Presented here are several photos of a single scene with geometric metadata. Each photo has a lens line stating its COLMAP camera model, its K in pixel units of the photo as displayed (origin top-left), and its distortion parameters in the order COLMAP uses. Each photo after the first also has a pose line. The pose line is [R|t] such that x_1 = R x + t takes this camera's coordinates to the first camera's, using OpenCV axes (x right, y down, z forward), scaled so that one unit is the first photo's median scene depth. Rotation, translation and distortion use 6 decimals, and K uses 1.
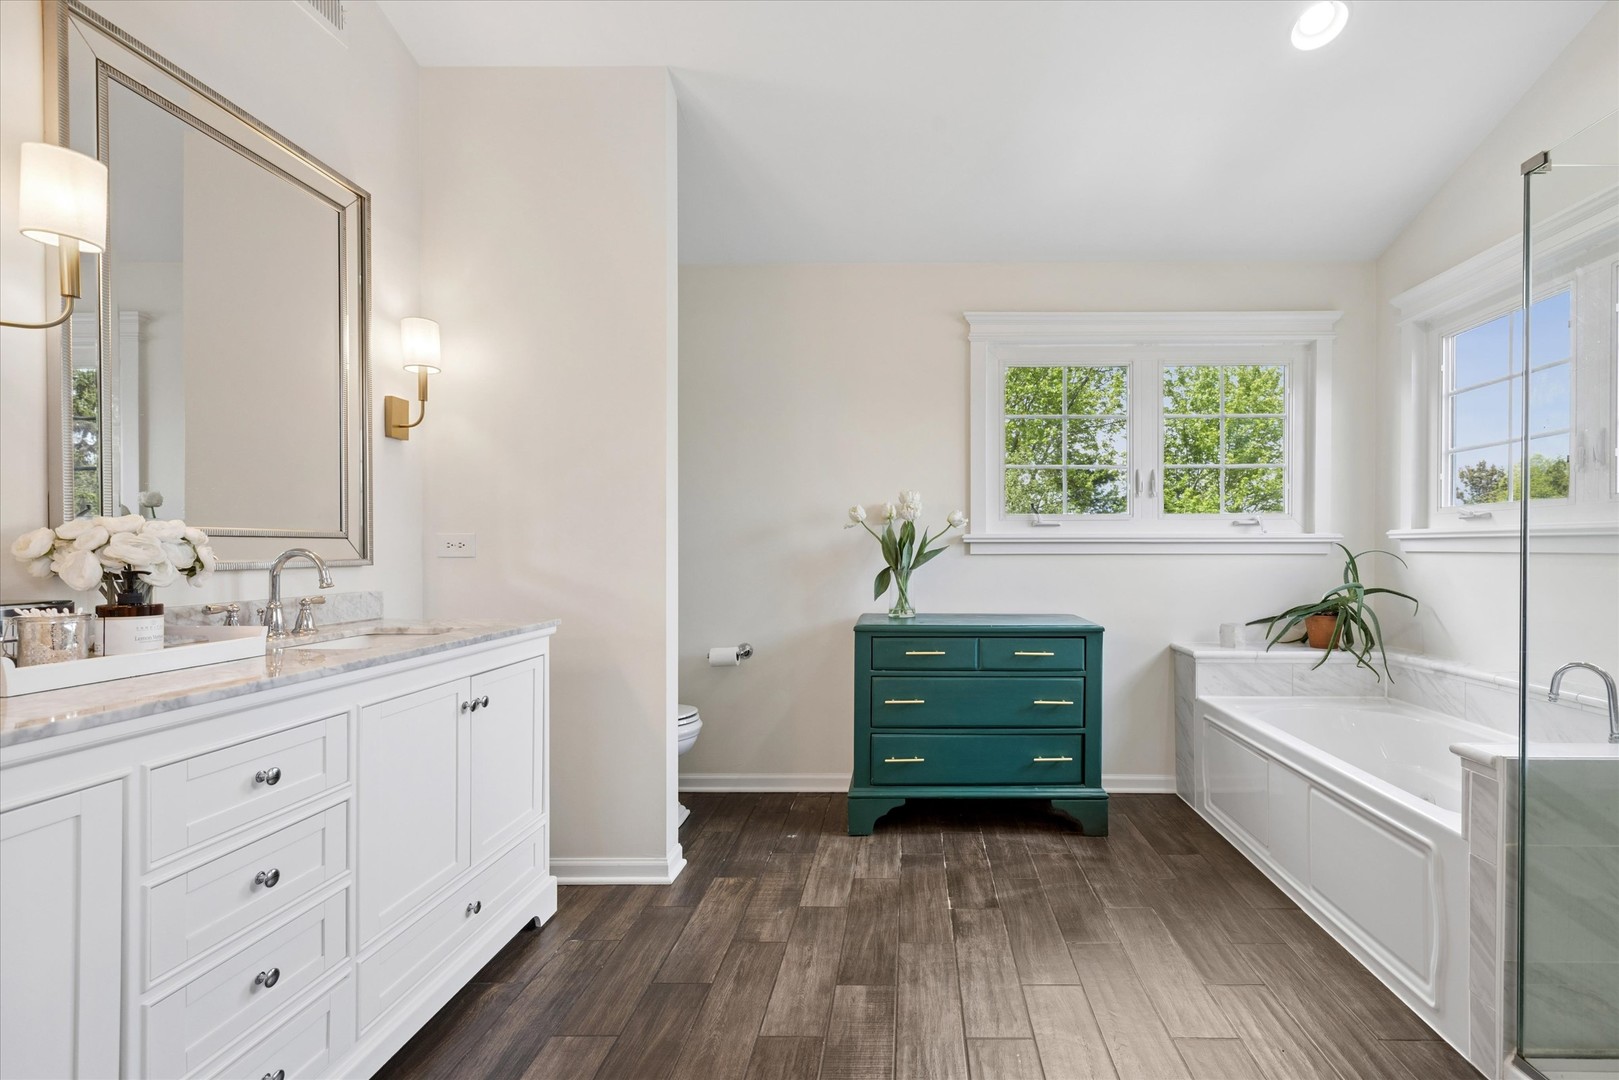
lens RADIAL K [[764.7, 0, 828.3], [0, 764.7, 546.6], [0, 0, 1]] dist [0.001798, 0.001212]
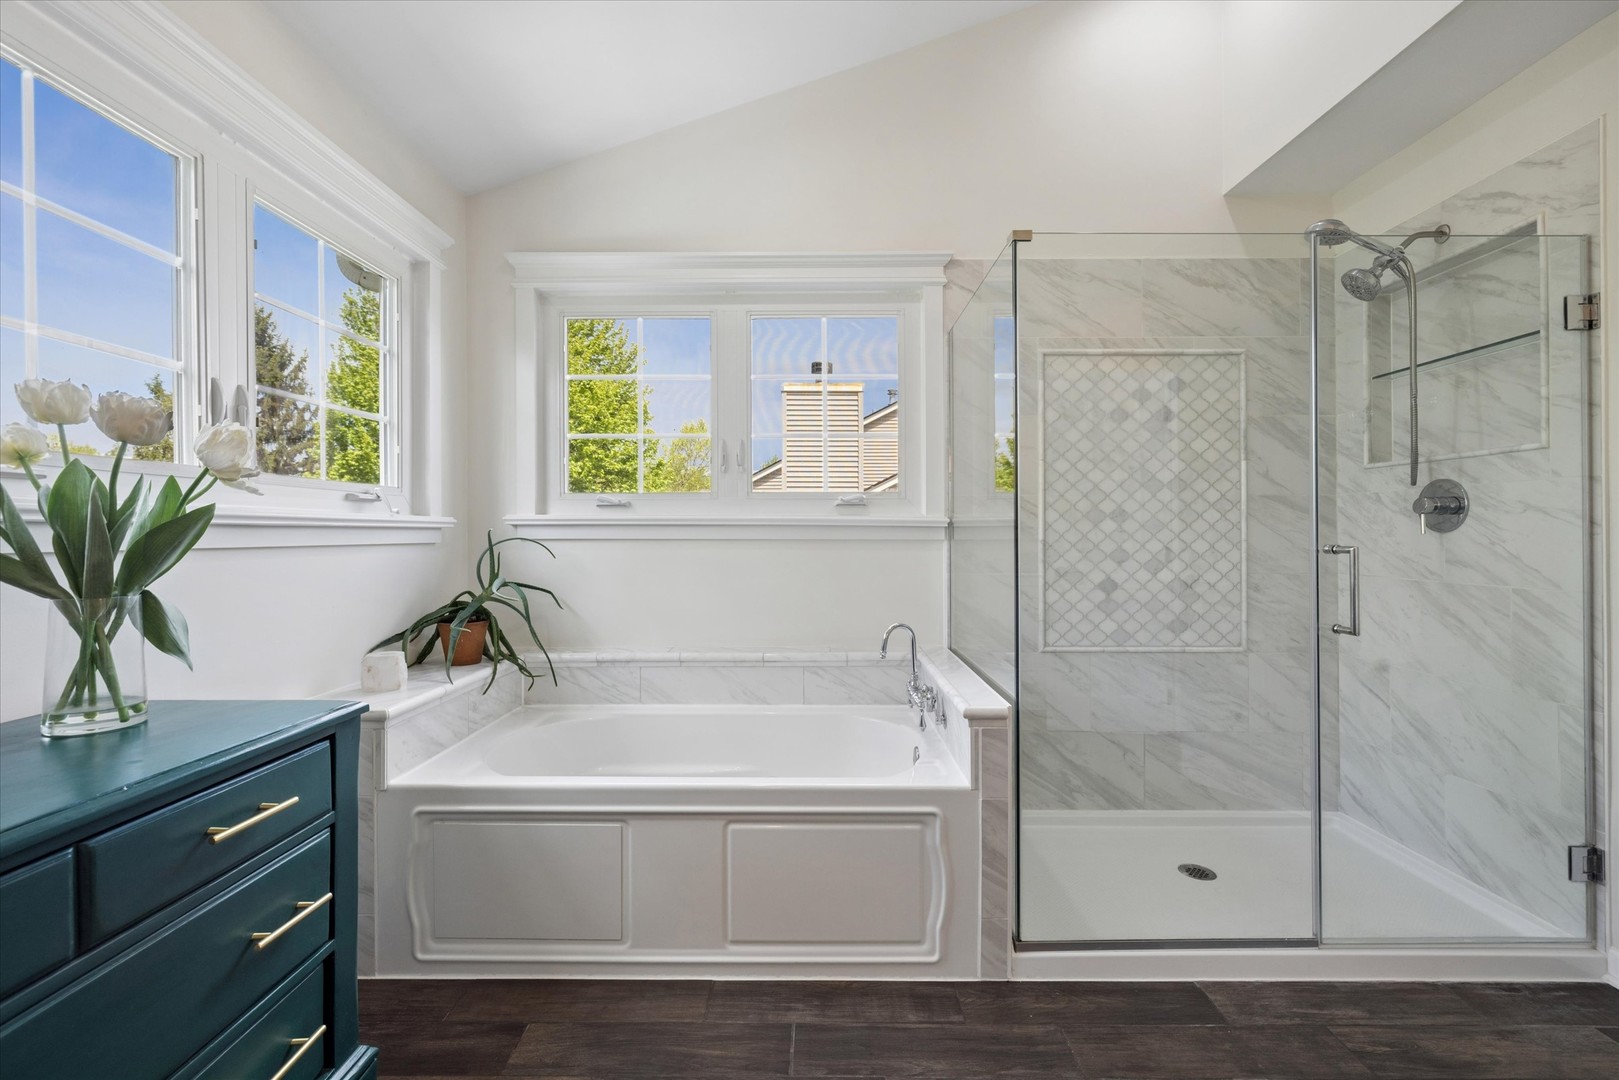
lens RADIAL K [[691.8, 0, 814.3], [0, 691.8, 533.1], [0, 0, 1]] dist [0.000912, -0.000086]
pose [[-0.110784, 0.004370, 0.993835, -0.106547], [-0.002626, 0.999986, -0.004689, 0.002393], [-0.993841, -0.003129, -0.110771, 0.837191]]
